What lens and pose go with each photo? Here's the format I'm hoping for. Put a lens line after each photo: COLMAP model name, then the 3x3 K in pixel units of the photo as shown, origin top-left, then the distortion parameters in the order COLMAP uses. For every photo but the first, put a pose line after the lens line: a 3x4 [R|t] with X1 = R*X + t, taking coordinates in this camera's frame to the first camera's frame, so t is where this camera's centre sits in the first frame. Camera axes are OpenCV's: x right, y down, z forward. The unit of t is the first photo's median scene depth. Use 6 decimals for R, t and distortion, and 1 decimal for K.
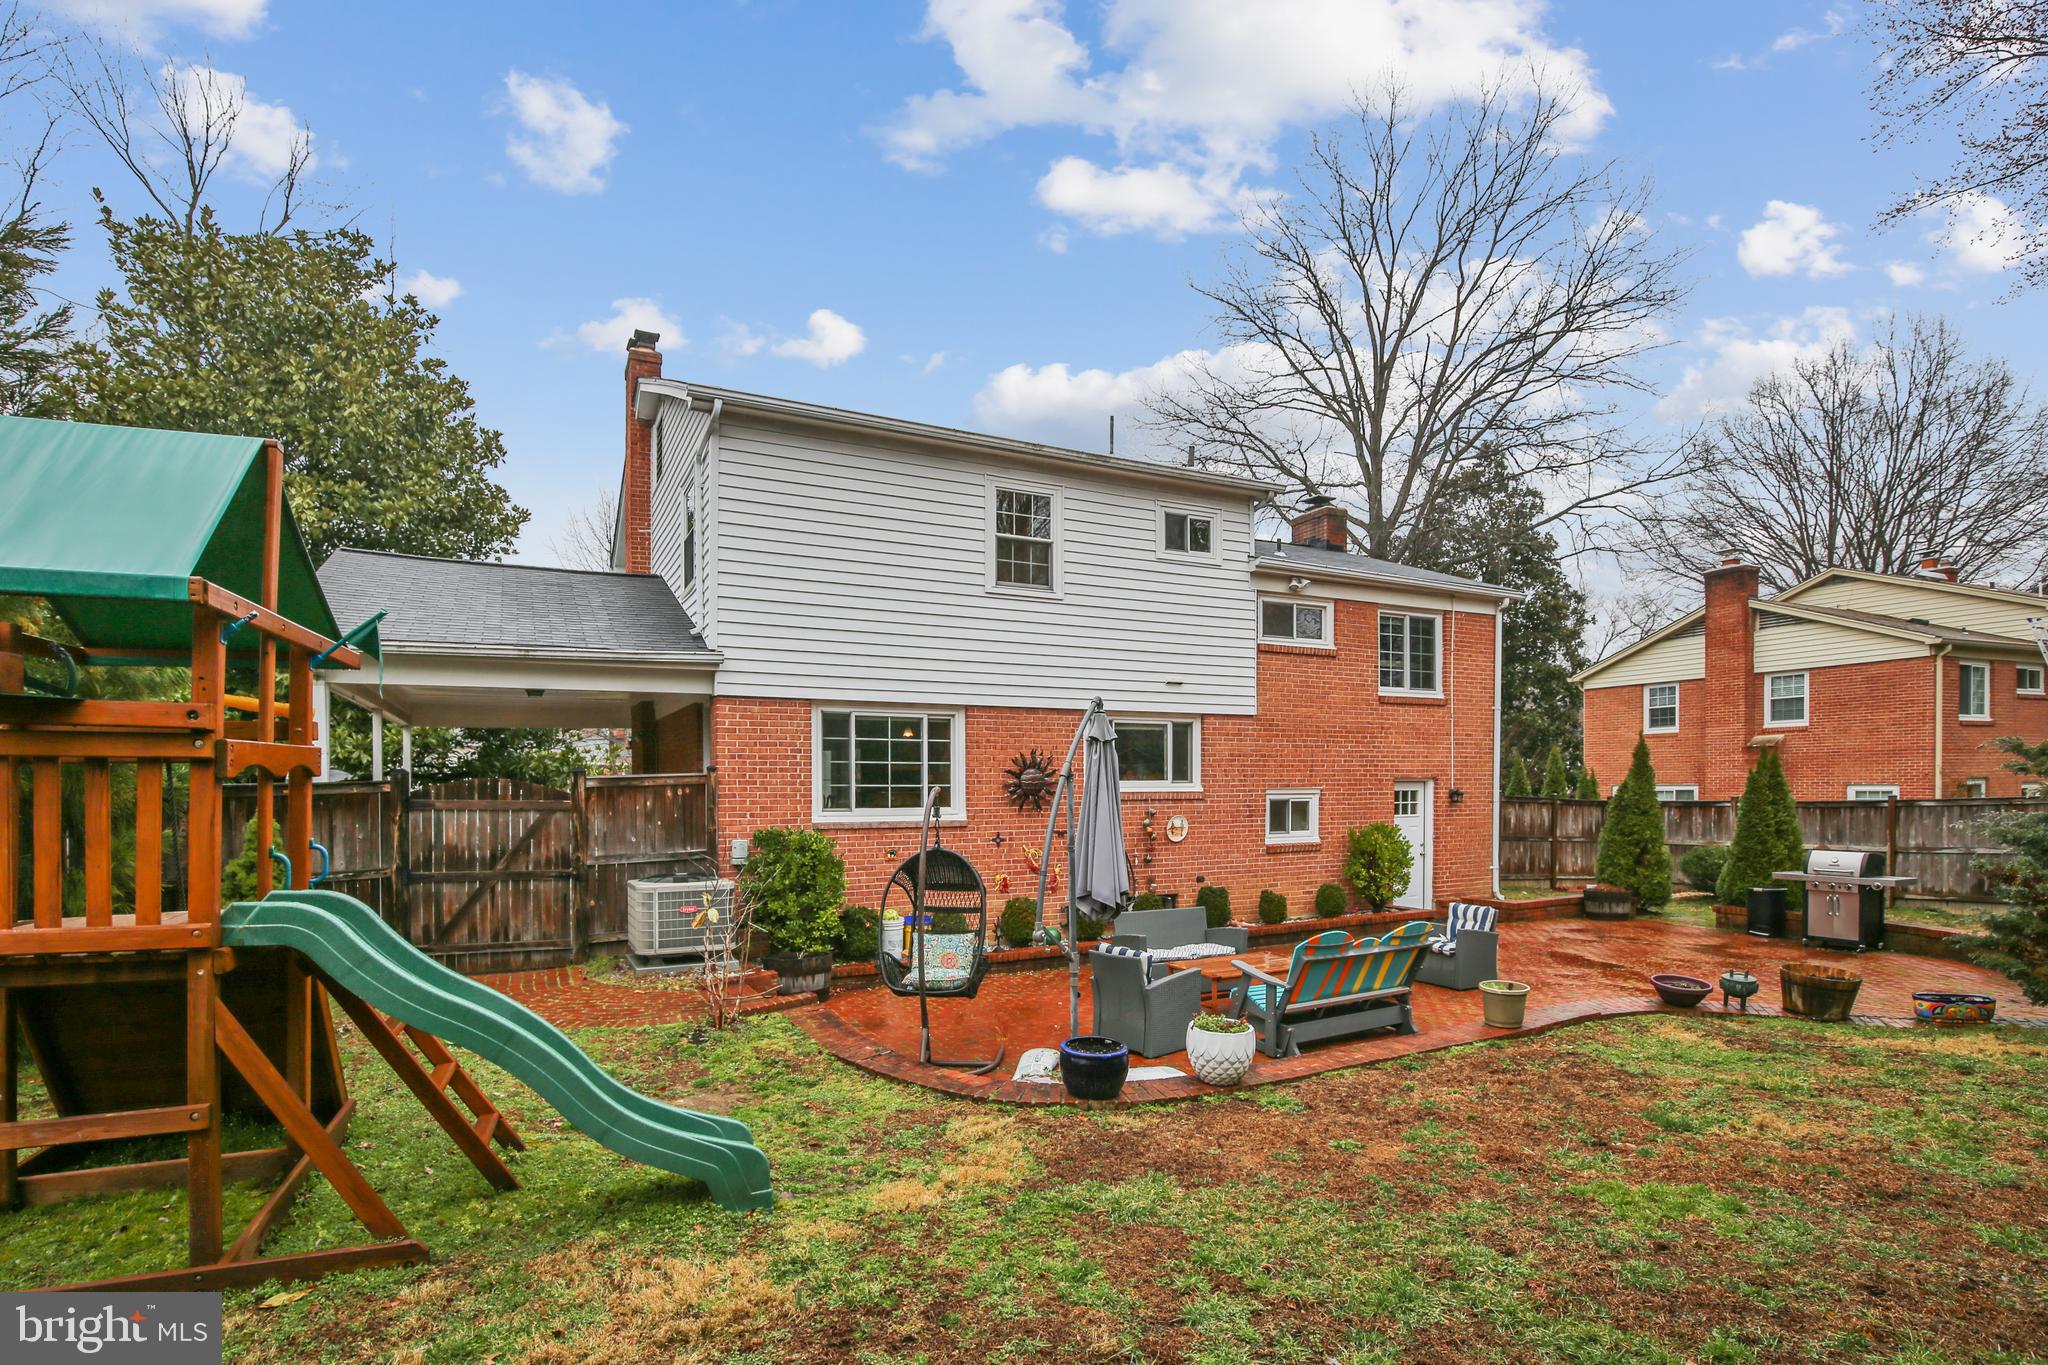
lens RADIAL K [[983.5, 0, 1010.6], [0, 983.5, 804.2], [0, 0, 1]] dist [-0.037907, 0.005669]
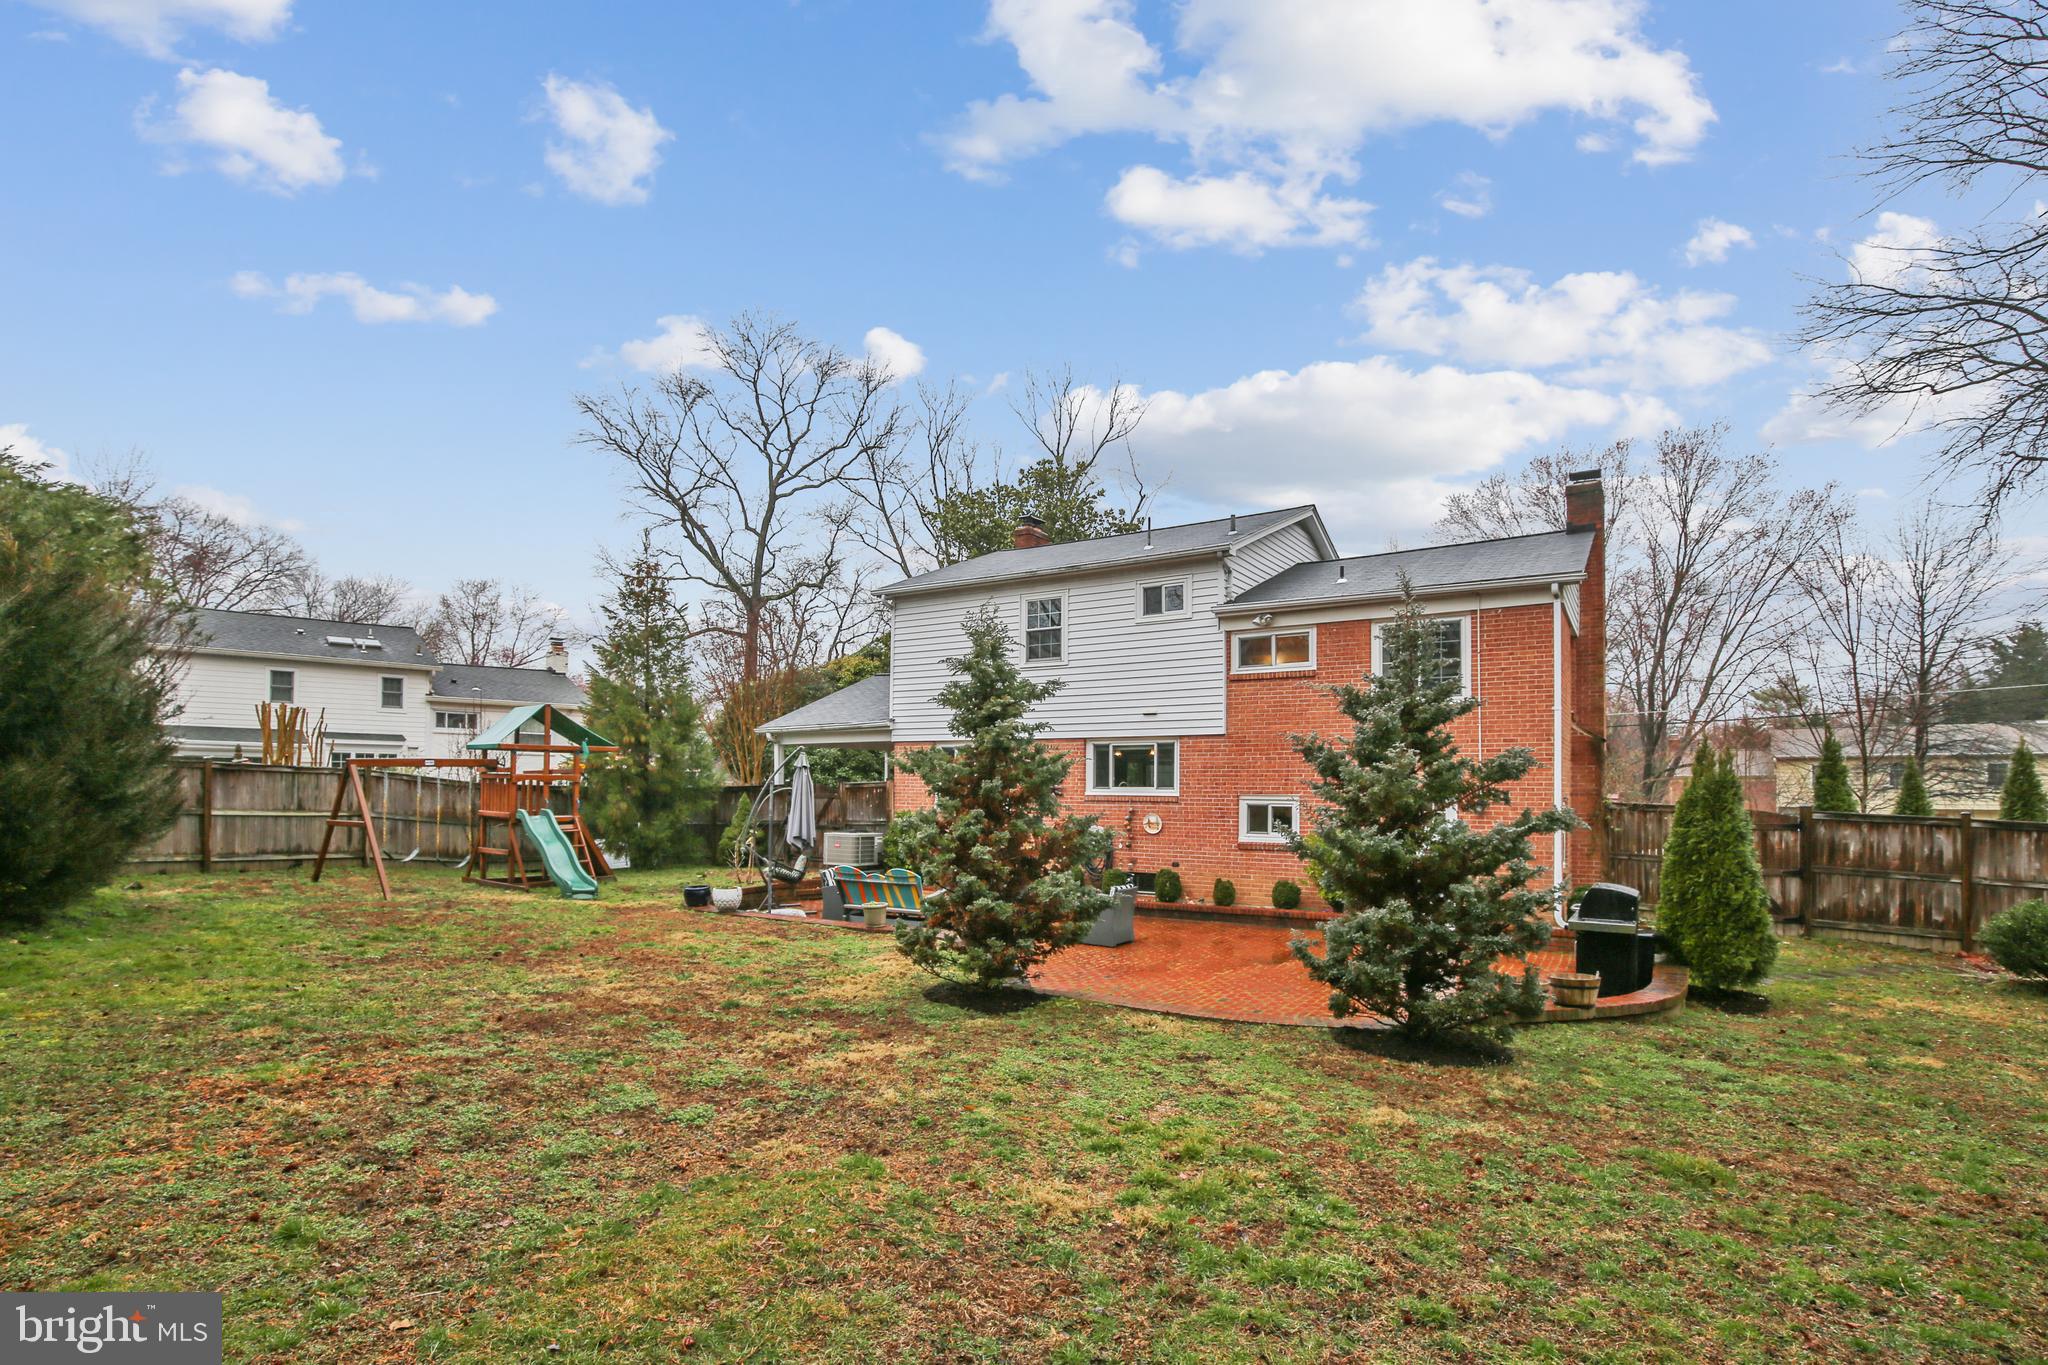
lens RADIAL K [[948.3, 0, 1050.8], [0, 948.3, 795.4], [0, 0, 1]] dist [-0.033779, 0.007794]
pose [[0.534246, 0.013254, -0.845225, 1.218467], [-0.029268, 0.999568, -0.002826, -0.005846], [0.844822, 0.026247, 0.534403, 0.210508]]
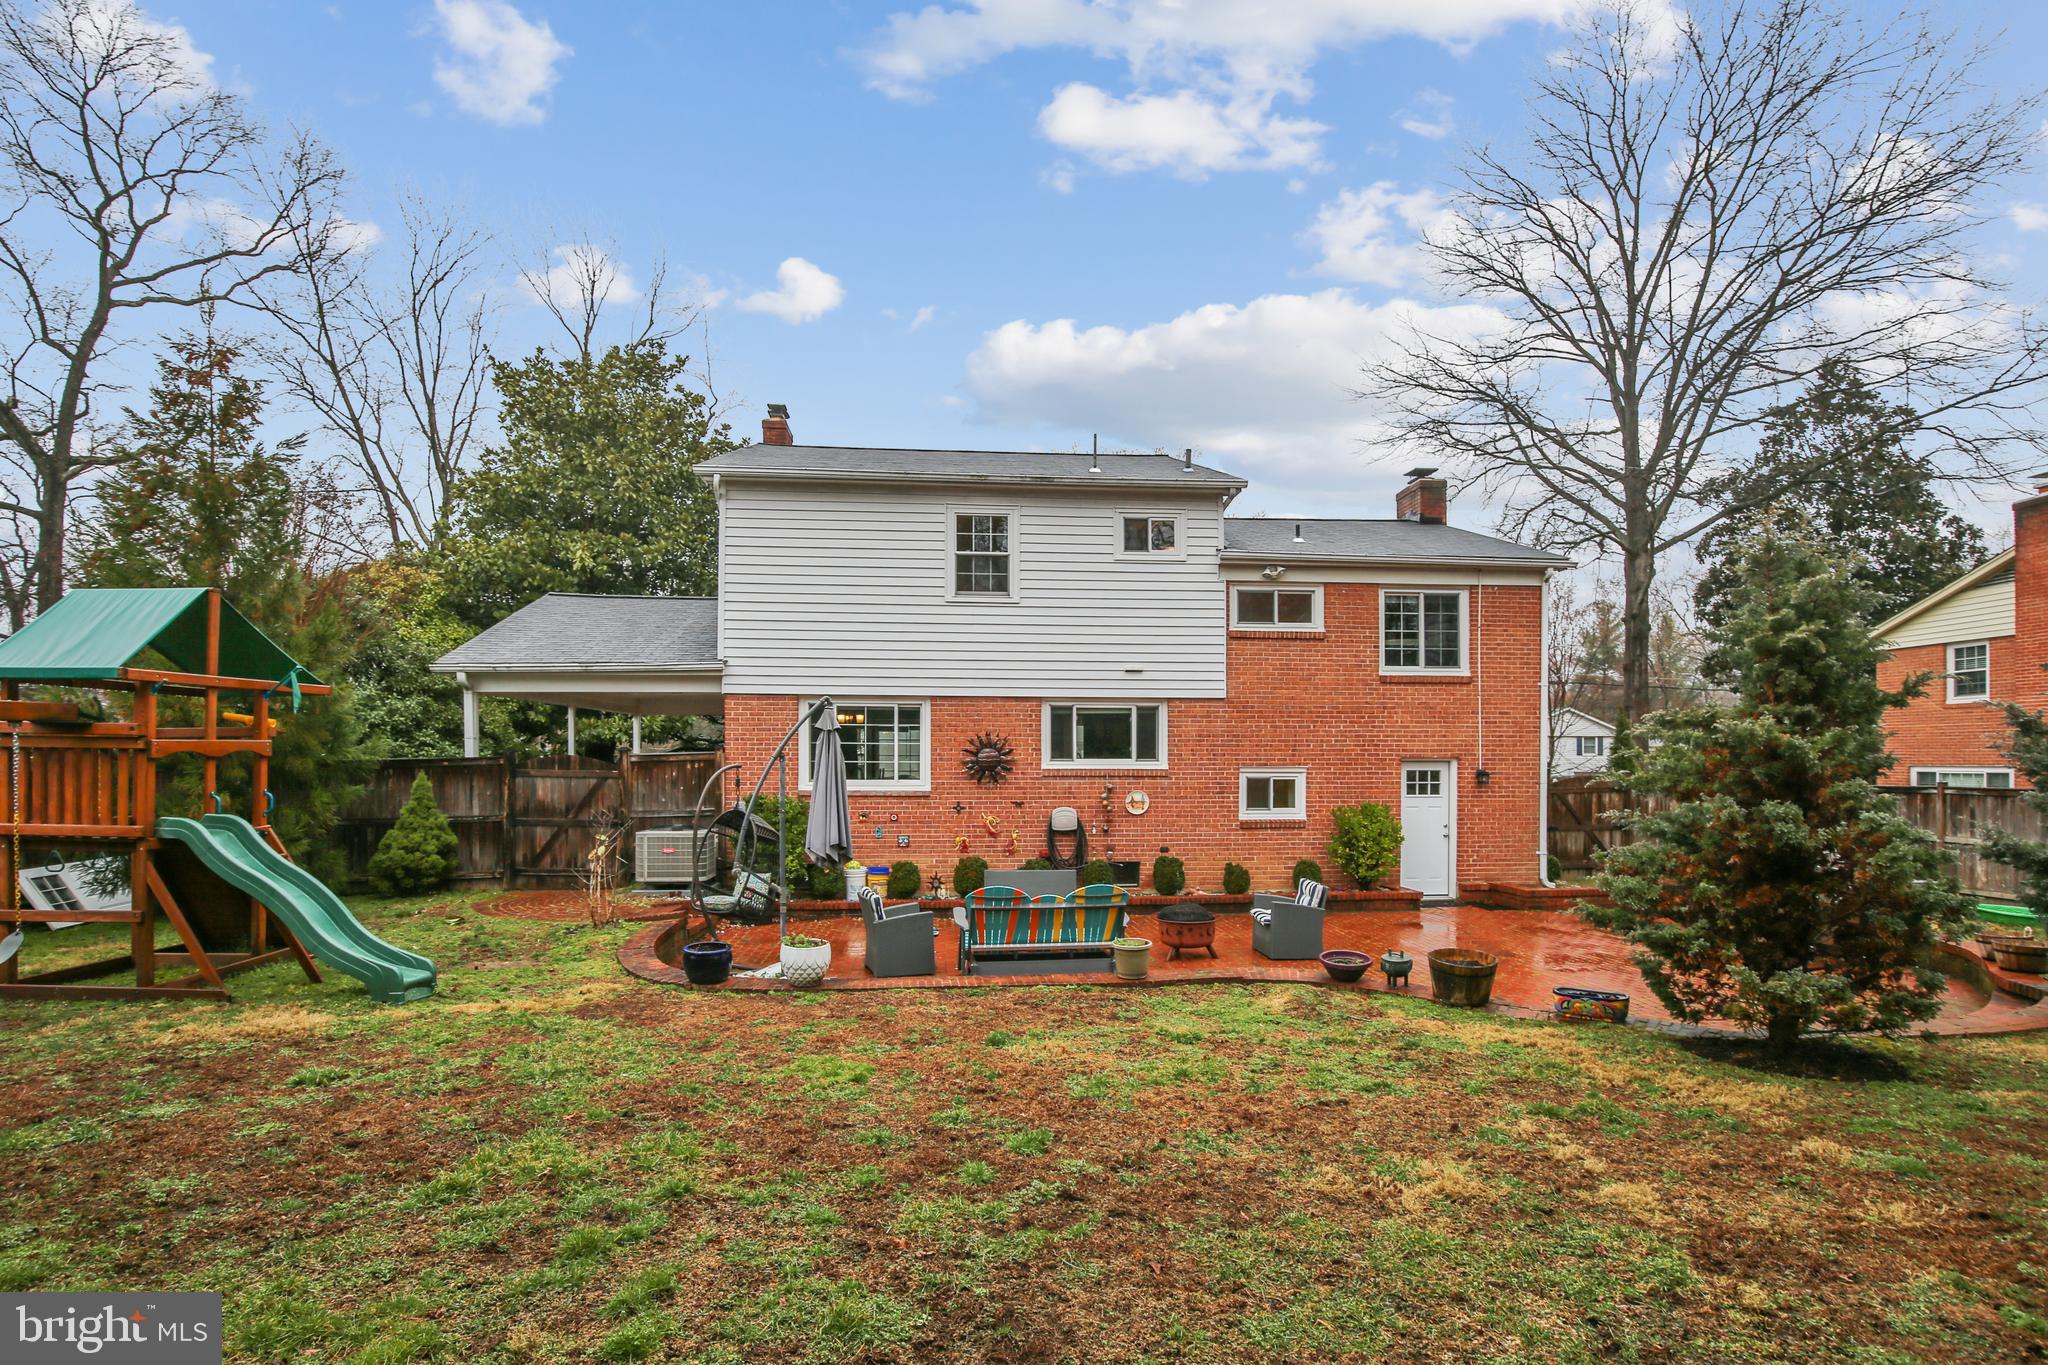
lens RADIAL K [[948.3, 0, 982.9], [0, 948.3, 769.0], [0, 0, 1]] dist [-0.033779, 0.007794]
pose [[0.927231, 0.010557, -0.374340, 0.422729], [-0.014065, 0.999879, -0.006640, -0.003729], [0.374225, 0.011422, 0.927268, -0.052611]]
